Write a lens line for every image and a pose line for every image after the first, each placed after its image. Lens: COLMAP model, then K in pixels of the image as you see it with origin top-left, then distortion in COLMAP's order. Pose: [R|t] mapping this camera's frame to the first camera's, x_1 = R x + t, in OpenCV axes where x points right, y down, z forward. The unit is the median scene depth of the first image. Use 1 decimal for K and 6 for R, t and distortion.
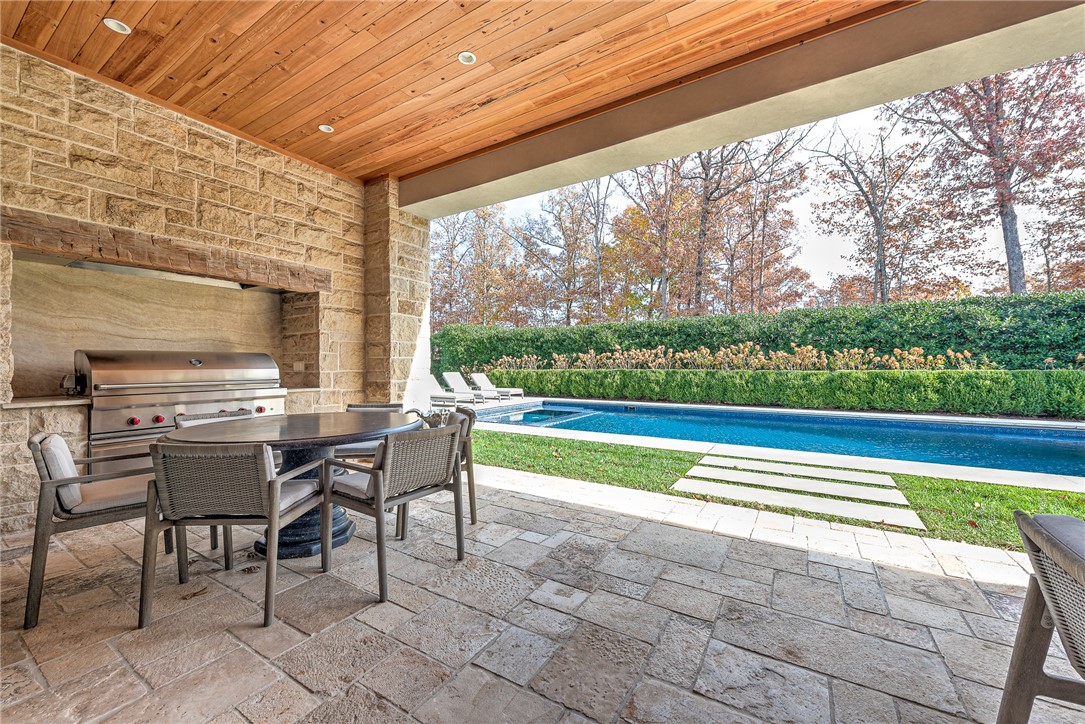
lens RADIAL K [[421.5, 0, 542.5], [0, 421.5, 362.0], [0, 0, 1]] dist [0.012992, -0.004682]
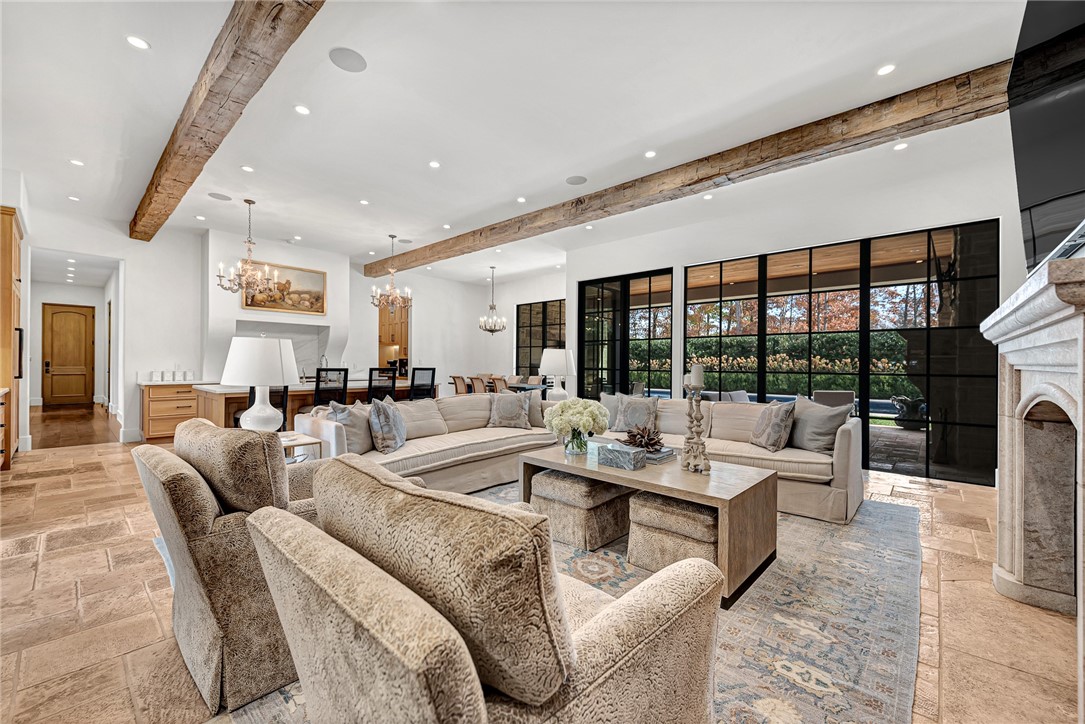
lens RADIAL K [[430.0, 0, 545.5], [0, 430.0, 361.0], [0, 0, 1]] dist [0.003106, -0.000269]
pose [[0.985391, 0.007598, -0.170137, -0.097466], [-0.007917, 0.999968, -0.001199, -0.011893], [0.170122, 0.002529, 0.985420, -0.710100]]
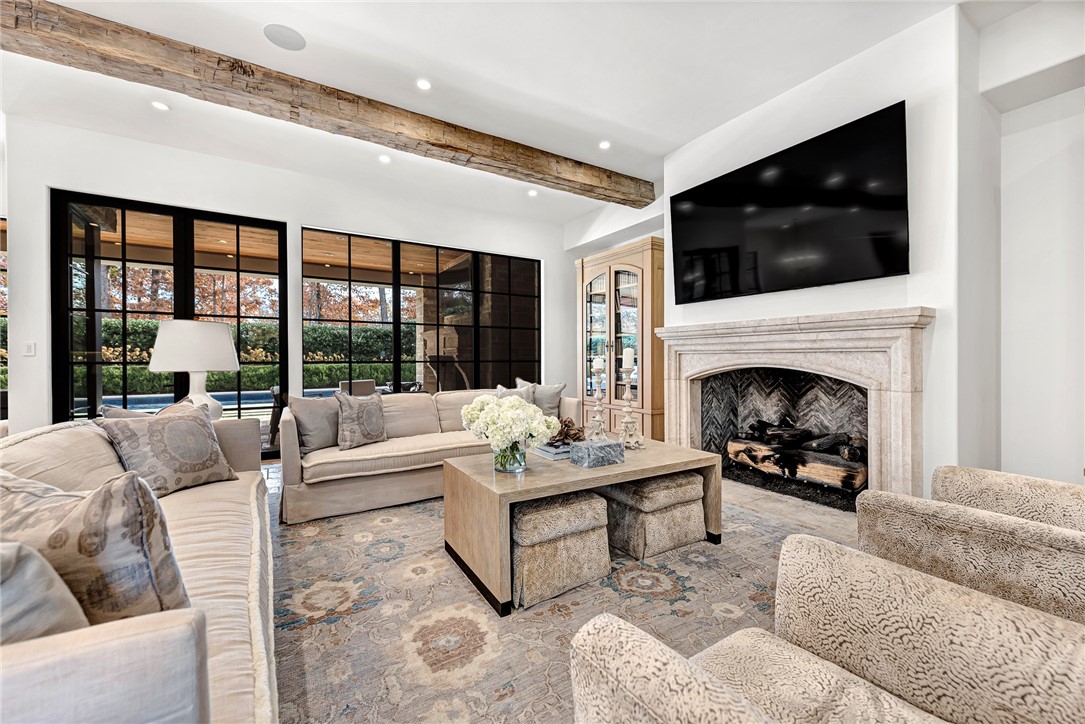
lens RADIAL K [[431.8, 0, 545.1], [0, 431.8, 358.4], [0, 0, 1]] dist [0.006262, -0.000402]
pose [[0.438064, 0.003120, 0.898938, -0.286871], [-0.003900, 0.999991, -0.001570, -0.005546], [-0.898935, -0.002818, 0.438073, -0.545897]]
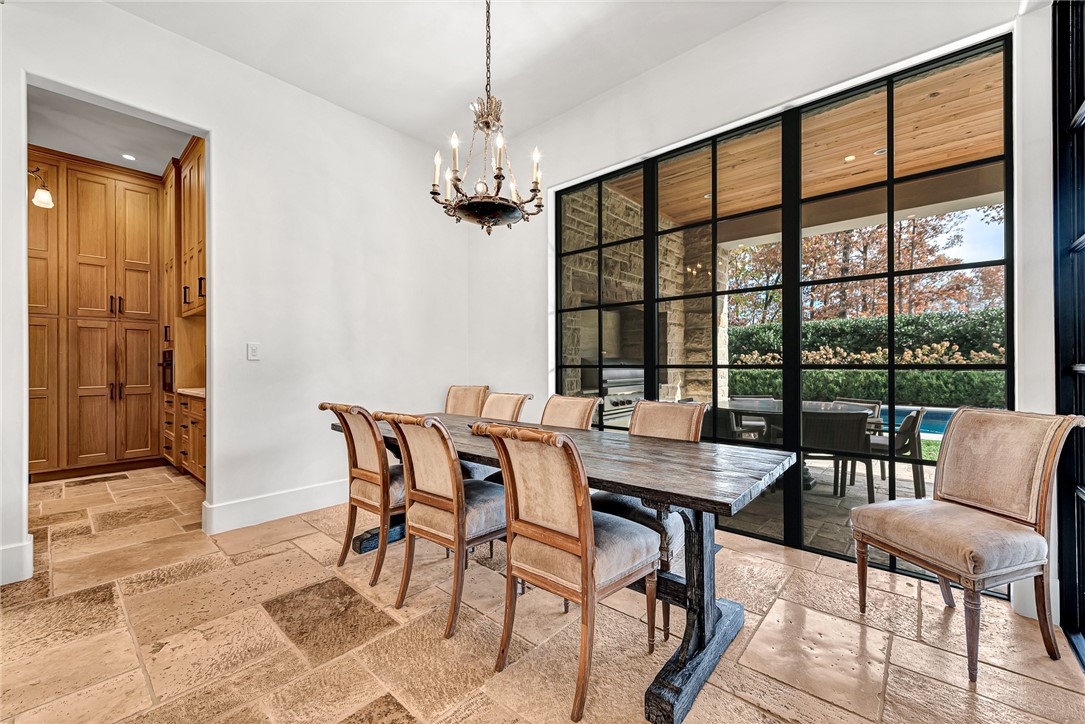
lens RADIAL K [[433.8, 0, 545.8], [0, 433.8, 364.5], [0, 0, 1]] dist [0.014475, -0.004127]
pose [[0.987286, -0.002197, -0.158938, -0.265434], [0.002995, 0.999984, 0.004781, -0.003022], [0.158925, -0.005196, 0.987277, -0.159870]]
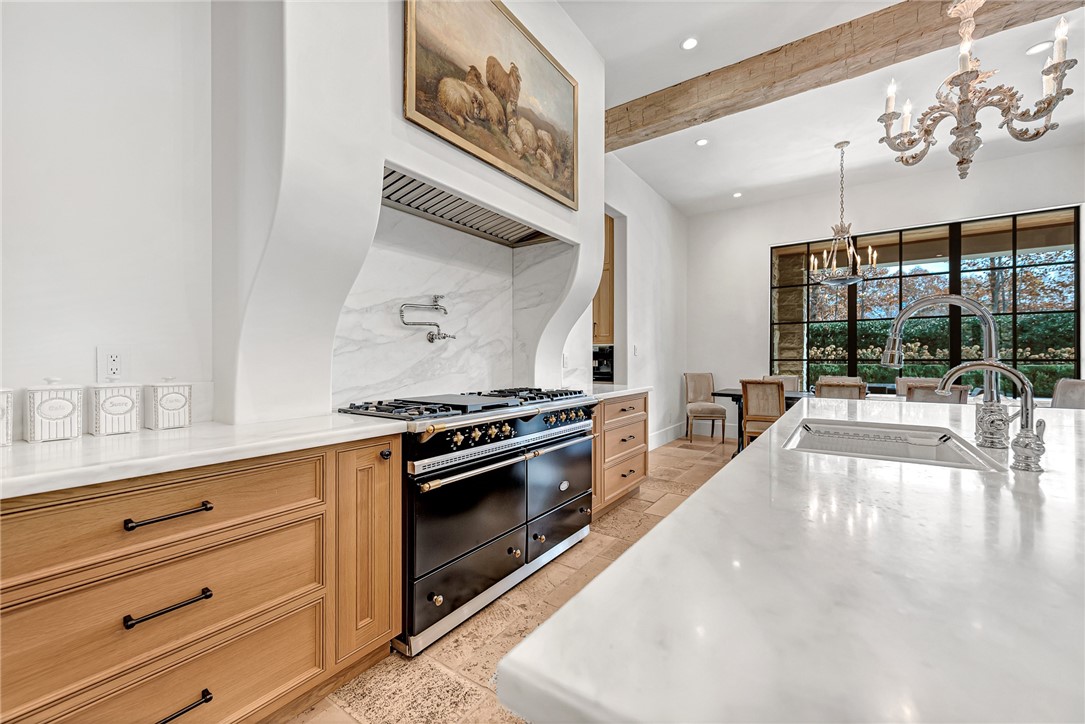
lens RADIAL K [[431.8, 0, 545.1], [0, 431.8, 358.4], [0, 0, 1]] dist [0.006262, -0.000402]
pose [[0.998925, -0.001091, -0.046341, -0.543111], [0.001206, 0.999996, 0.002447, -0.003033], [0.046338, -0.002500, 0.998923, -0.349016]]
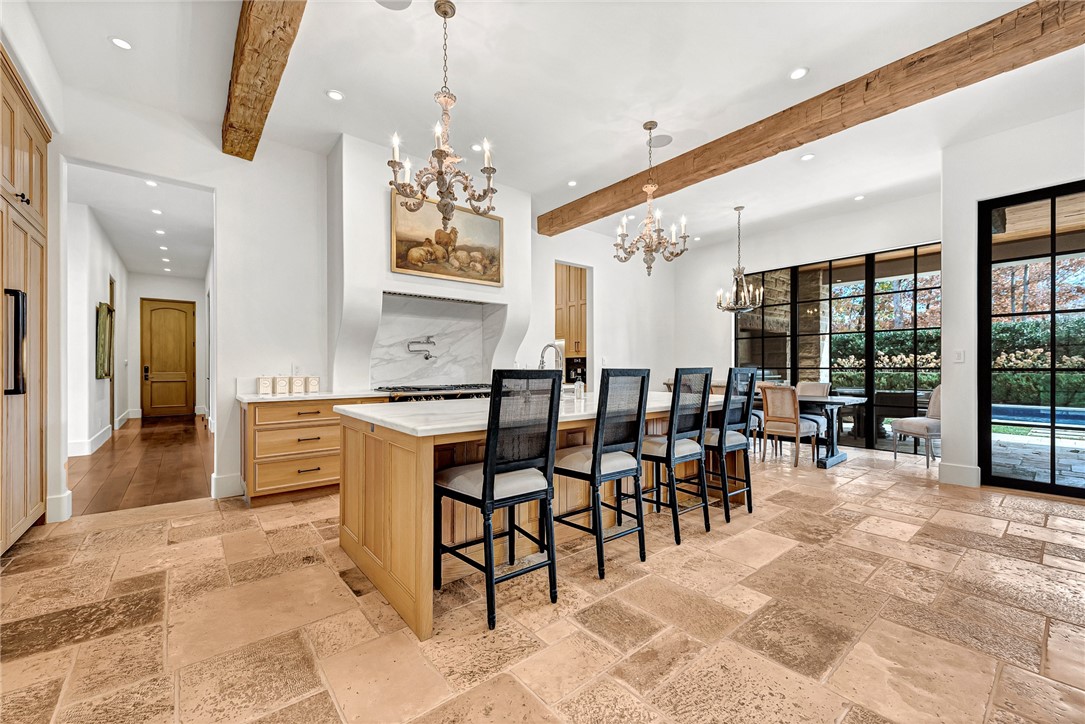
lens RADIAL K [[433.8, 0, 545.8], [0, 433.8, 364.5], [0, 0, 1]] dist [0.014475, -0.004127]
pose [[0.948831, -0.001720, -0.315778, -0.367845], [0.001457, 0.999998, -0.001070, -0.004838], [0.315780, 0.000555, 0.948832, -0.503391]]
